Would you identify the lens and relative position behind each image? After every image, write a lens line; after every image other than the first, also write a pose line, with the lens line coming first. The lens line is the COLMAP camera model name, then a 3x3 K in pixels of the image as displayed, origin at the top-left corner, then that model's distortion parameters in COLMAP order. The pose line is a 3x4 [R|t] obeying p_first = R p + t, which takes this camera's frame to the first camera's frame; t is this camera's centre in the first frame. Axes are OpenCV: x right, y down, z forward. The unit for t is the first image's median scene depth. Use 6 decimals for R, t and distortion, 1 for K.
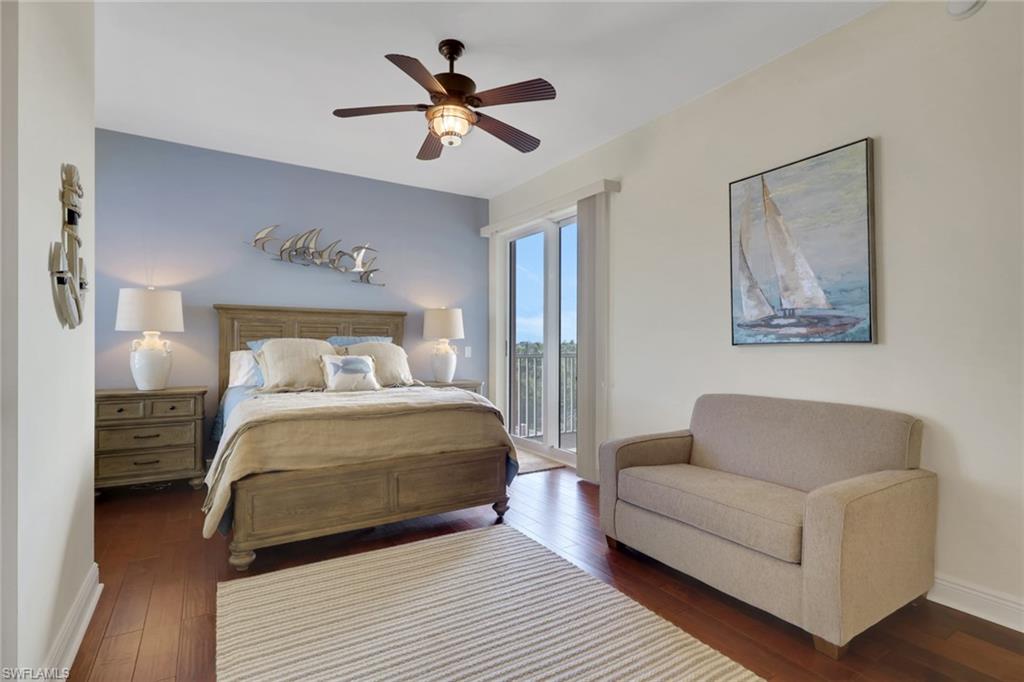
lens RADIAL K [[489.4, 0, 512.6], [0, 489.4, 347.4], [0, 0, 1]] dist [0.000207, 0.000493]
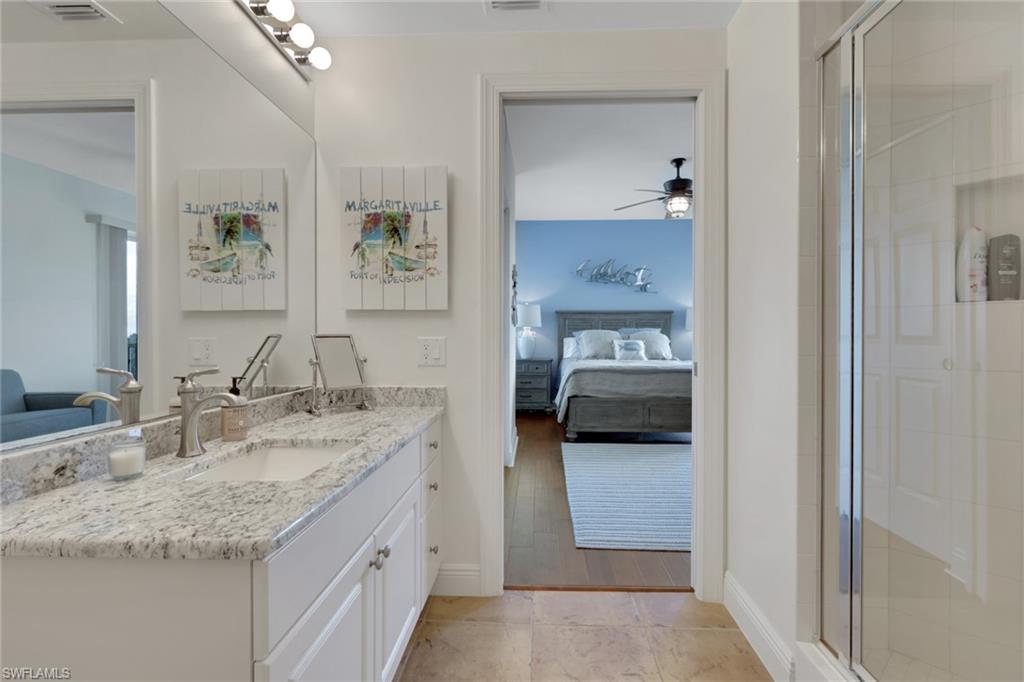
lens RADIAL K [[489.4, 0, 512.6], [0, 489.4, 347.4], [0, 0, 1]] dist [0.000207, 0.000493]
pose [[0.818289, 0.009121, -0.574734, 0.280809], [-0.000440, 0.999884, 0.015241, 0.016498], [0.574807, -0.012219, 0.818198, -0.543500]]
